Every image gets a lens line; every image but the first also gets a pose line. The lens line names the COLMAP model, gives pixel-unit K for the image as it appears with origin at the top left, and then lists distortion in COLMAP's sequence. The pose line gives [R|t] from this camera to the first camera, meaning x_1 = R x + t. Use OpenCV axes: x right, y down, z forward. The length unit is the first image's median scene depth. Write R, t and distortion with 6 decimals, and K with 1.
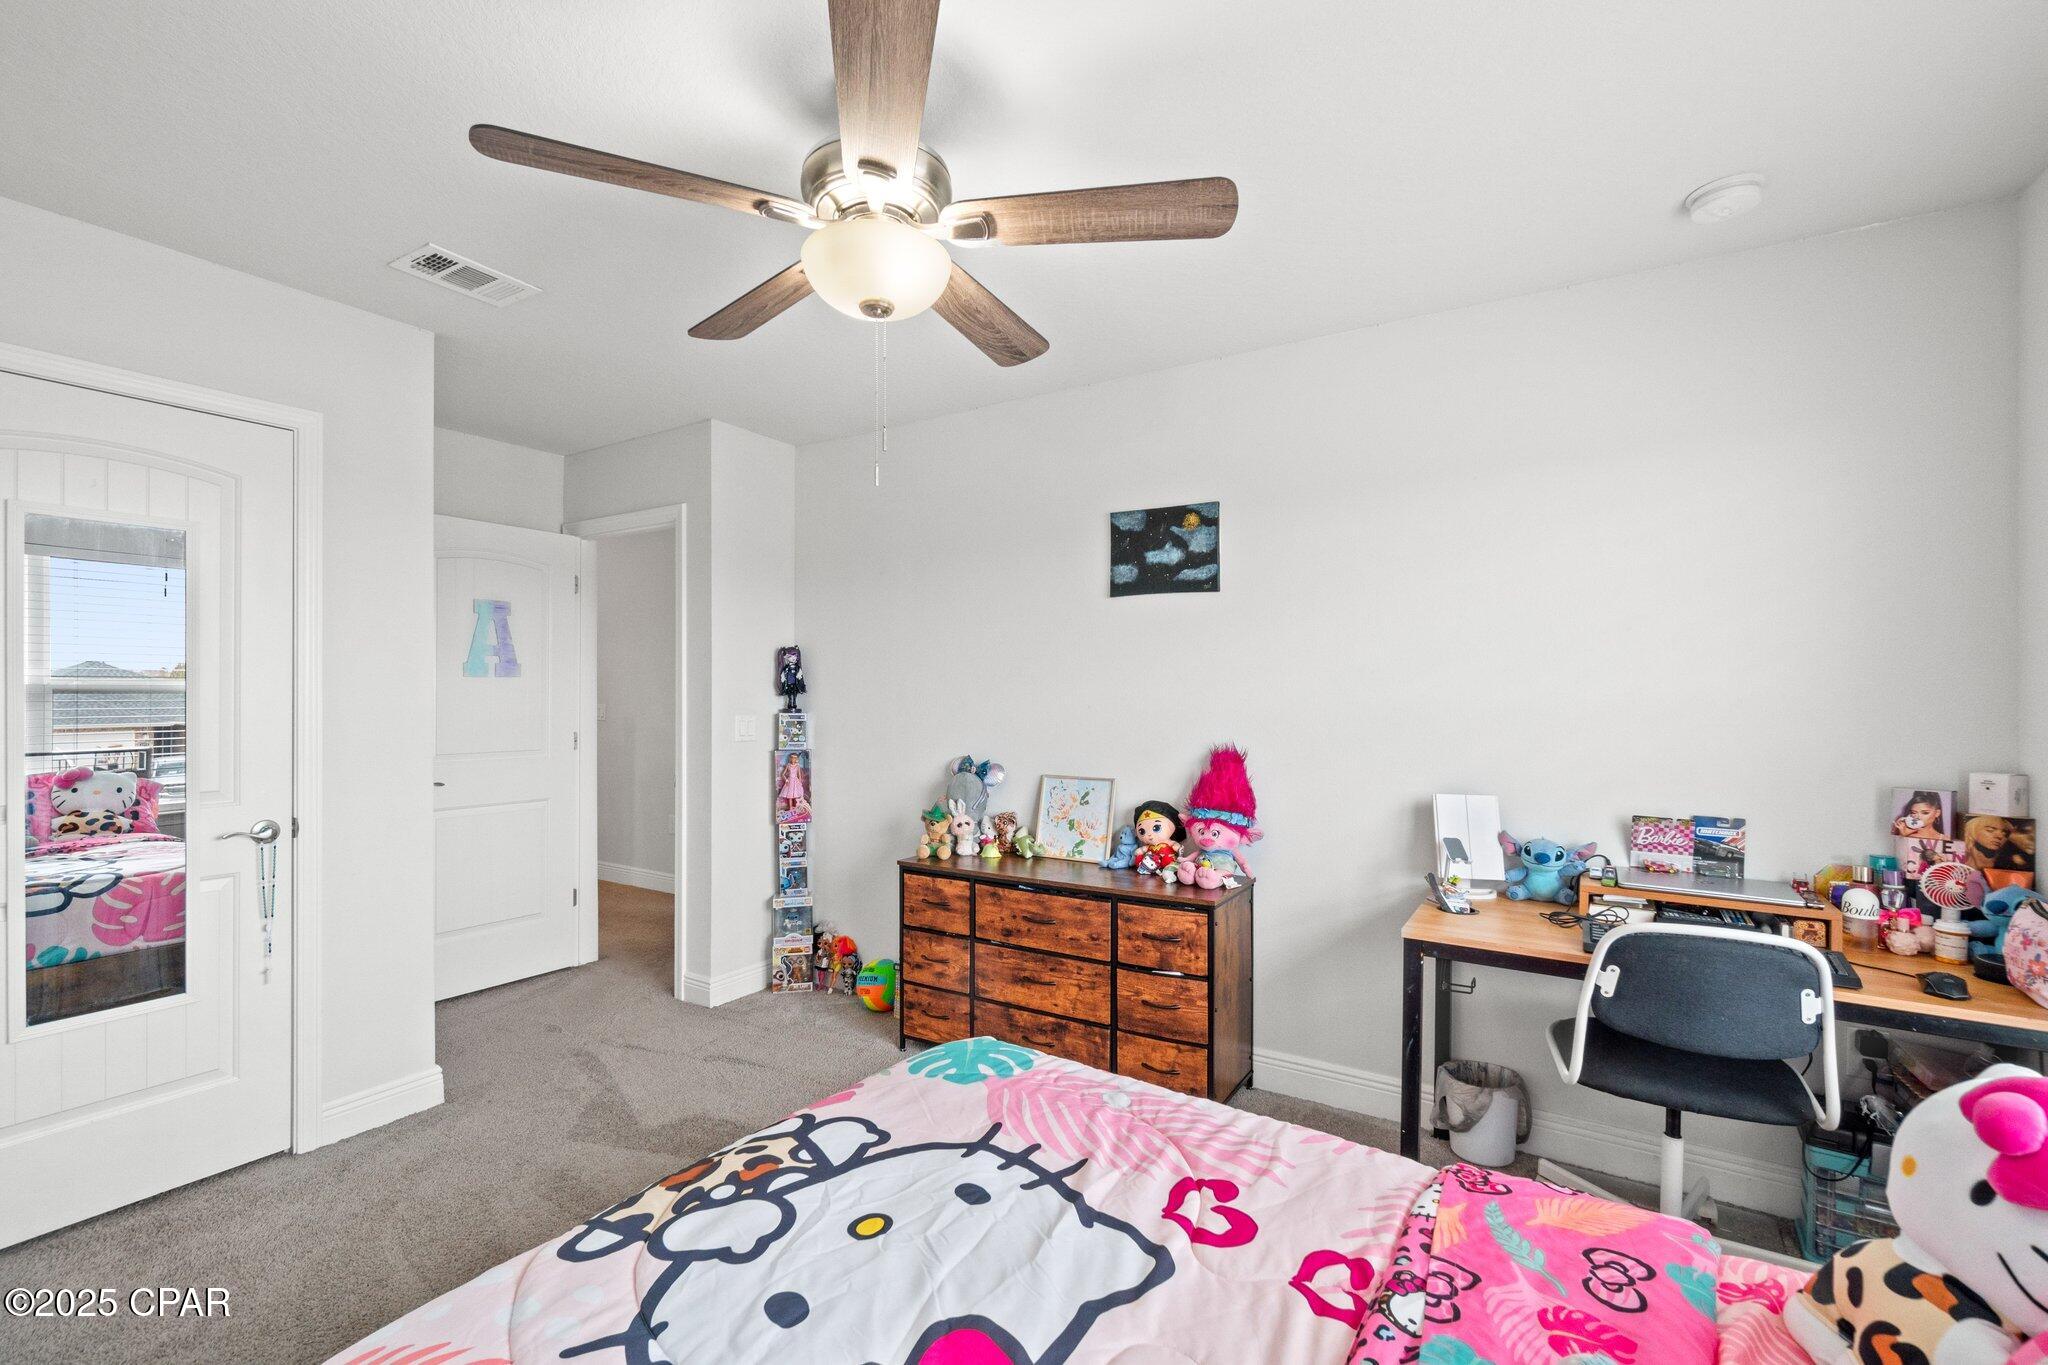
lens RADIAL K [[897.8, 0, 1021.1], [0, 897.8, 685.8], [0, 0, 1]] dist [-0.002072, -0.000136]
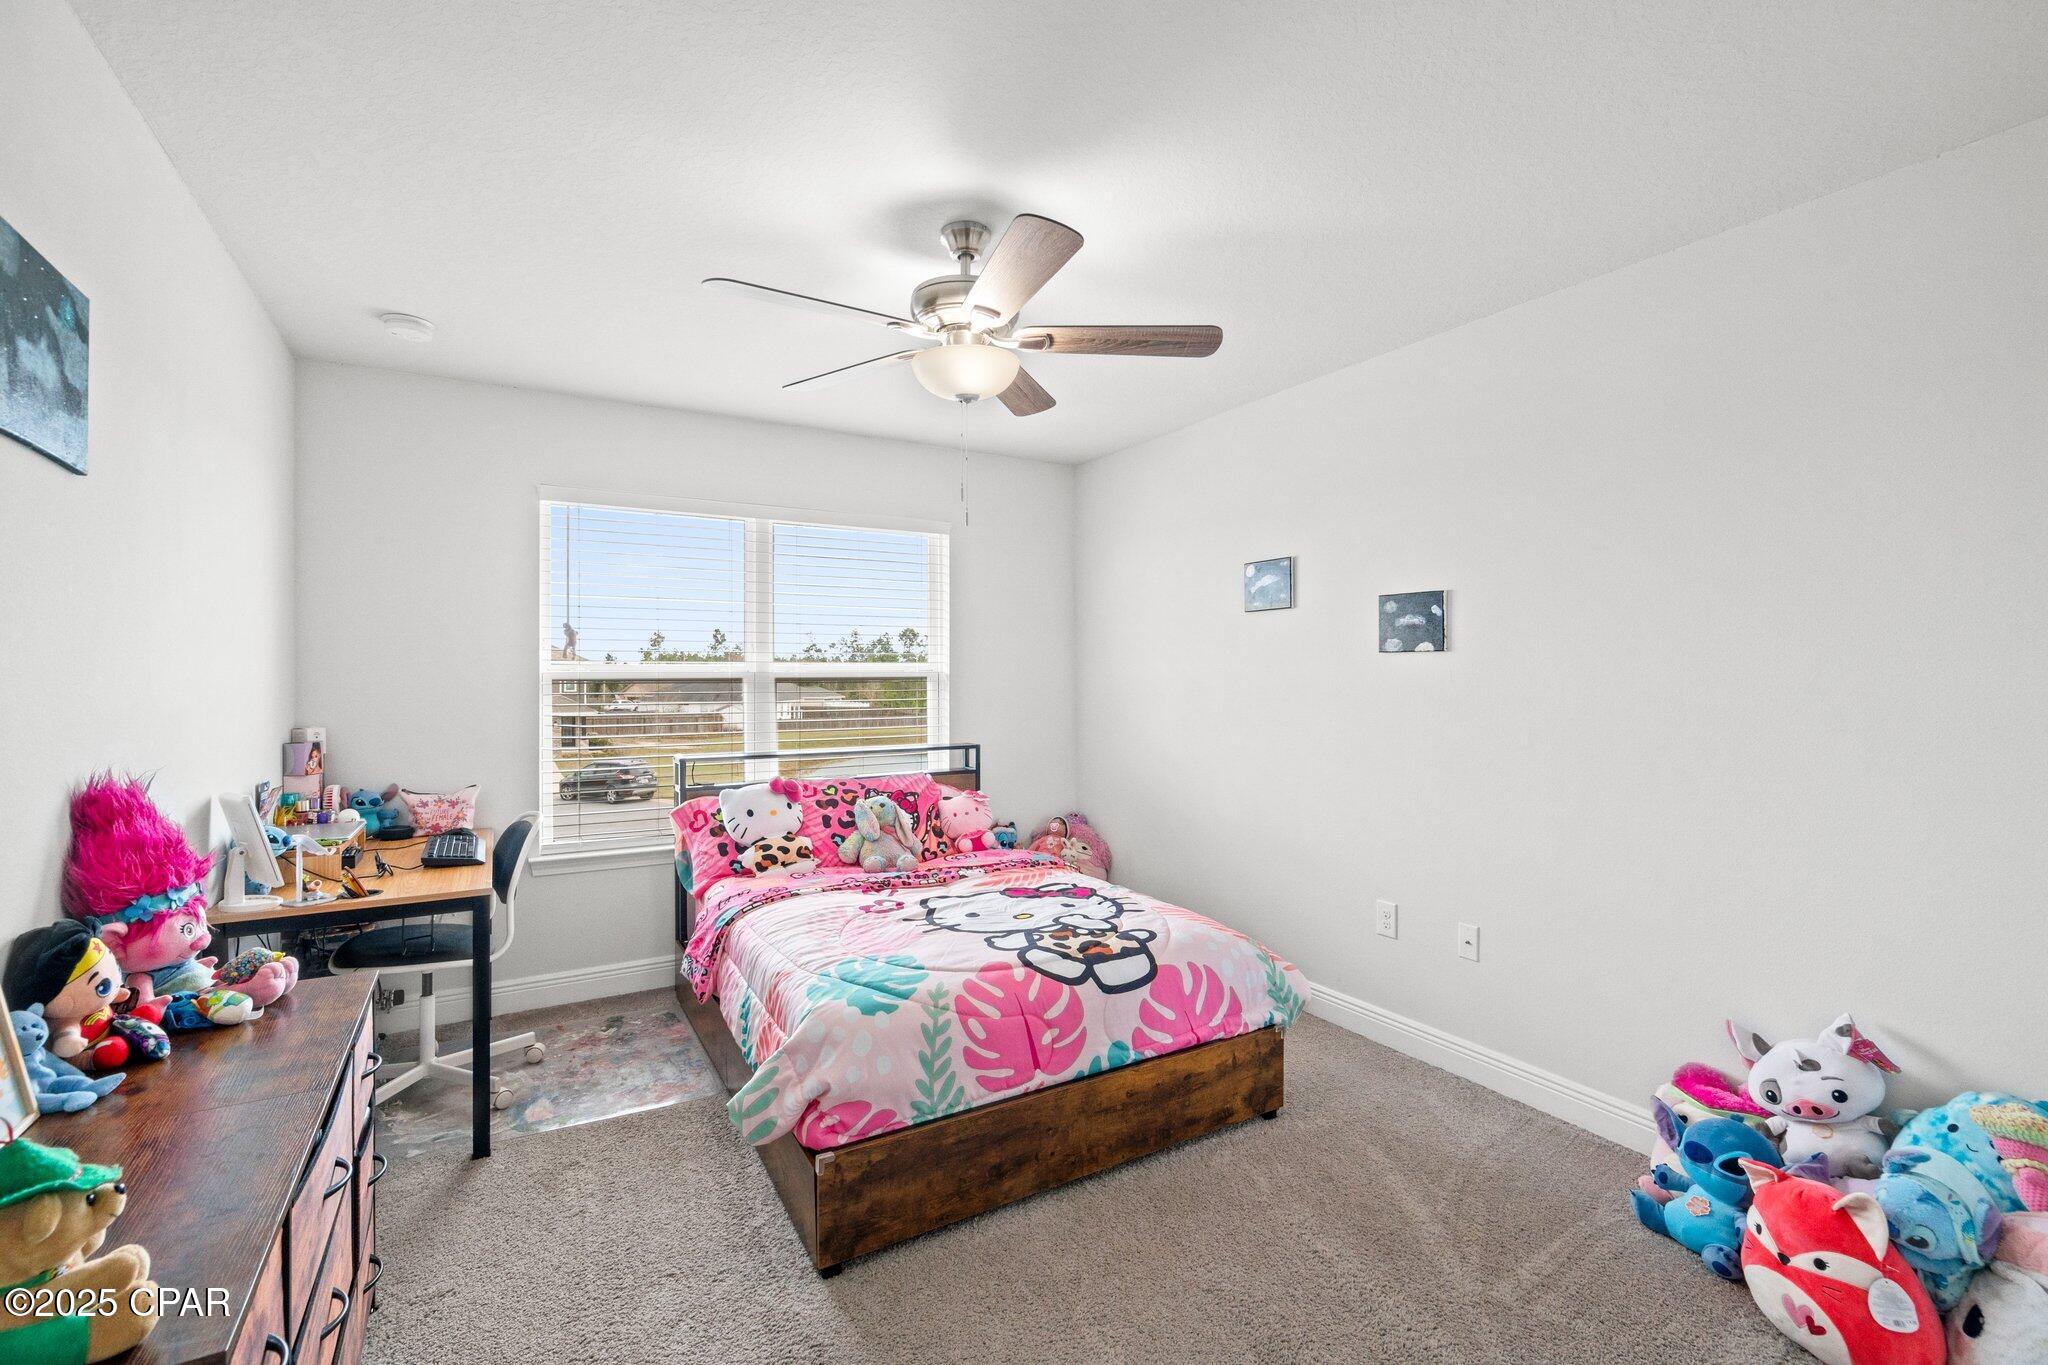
lens RADIAL K [[897.8, 0, 1022.1], [0, 897.8, 681.4], [0, 0, 1]] dist [-0.002072, -0.000136]
pose [[-0.890947, 0.004319, 0.454086, -1.002392], [0.004245, 0.999990, -0.001181, 0.026060], [-0.454086, 0.000875, -0.890957, 2.540037]]
